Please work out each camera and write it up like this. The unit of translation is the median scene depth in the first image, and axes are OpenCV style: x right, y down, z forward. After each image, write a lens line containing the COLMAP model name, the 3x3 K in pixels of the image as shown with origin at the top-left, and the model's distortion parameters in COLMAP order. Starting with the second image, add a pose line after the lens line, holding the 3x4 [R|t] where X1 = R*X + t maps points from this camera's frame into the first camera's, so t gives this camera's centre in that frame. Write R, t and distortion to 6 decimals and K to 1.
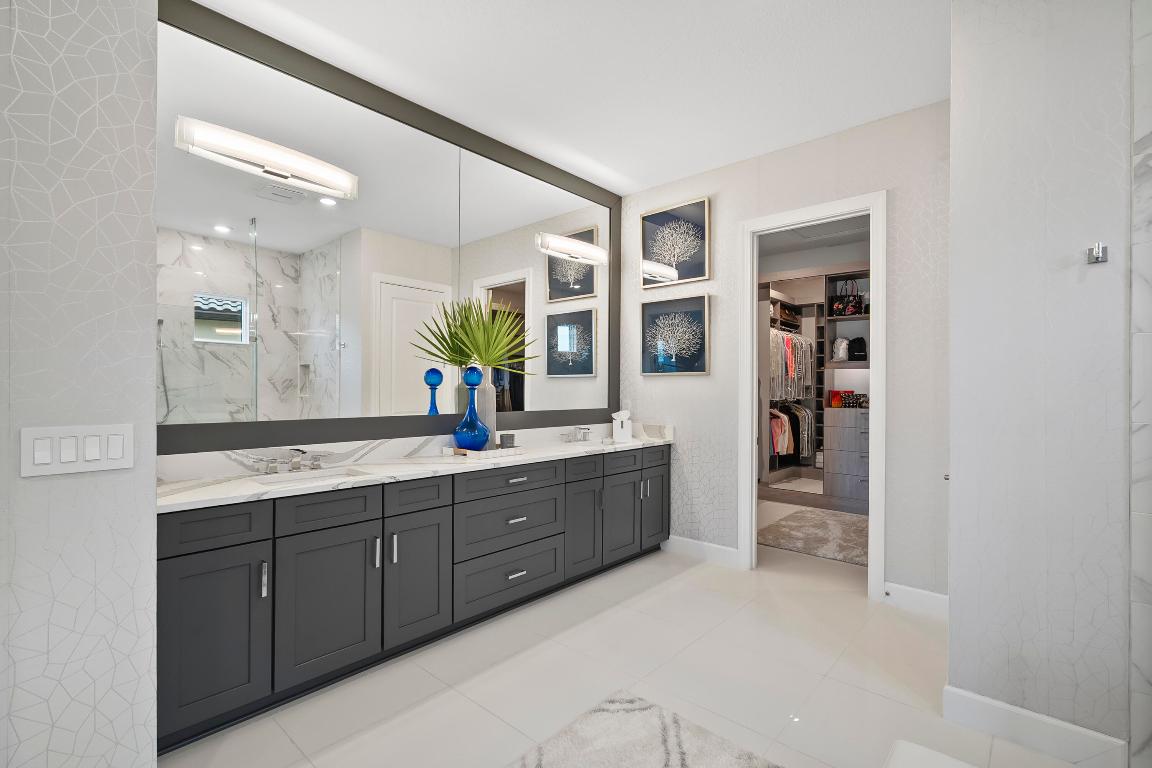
lens RADIAL K [[519.8, 0, 575.1], [0, 519.8, 384.7], [0, 0, 1]] dist [-0.008046, 0.001961]
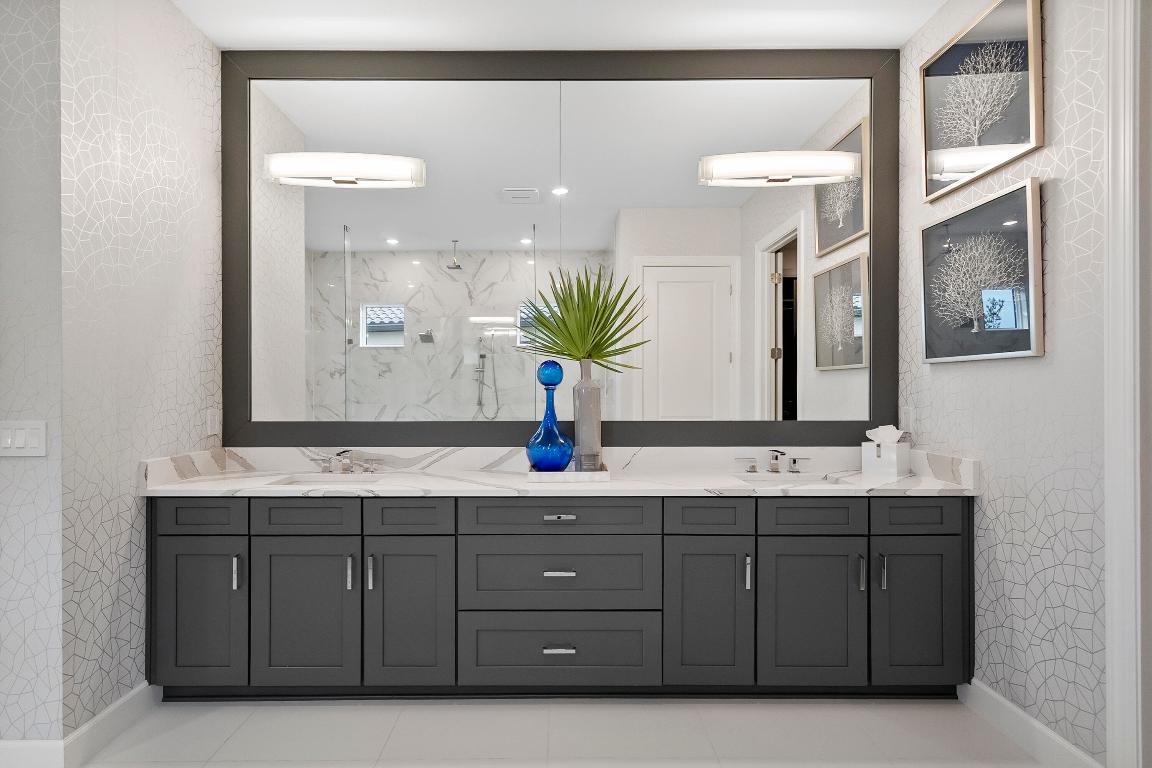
lens RADIAL K [[562.6, 0, 574.7], [0, 562.6, 386.5], [0, 0, 1]] dist [-0.002838, 0.001113]
pose [[0.672798, -0.005892, -0.739803, 0.407065], [0.010587, 0.999943, 0.001664, 0.002463], [0.739751, -0.008952, 0.672821, 0.430213]]
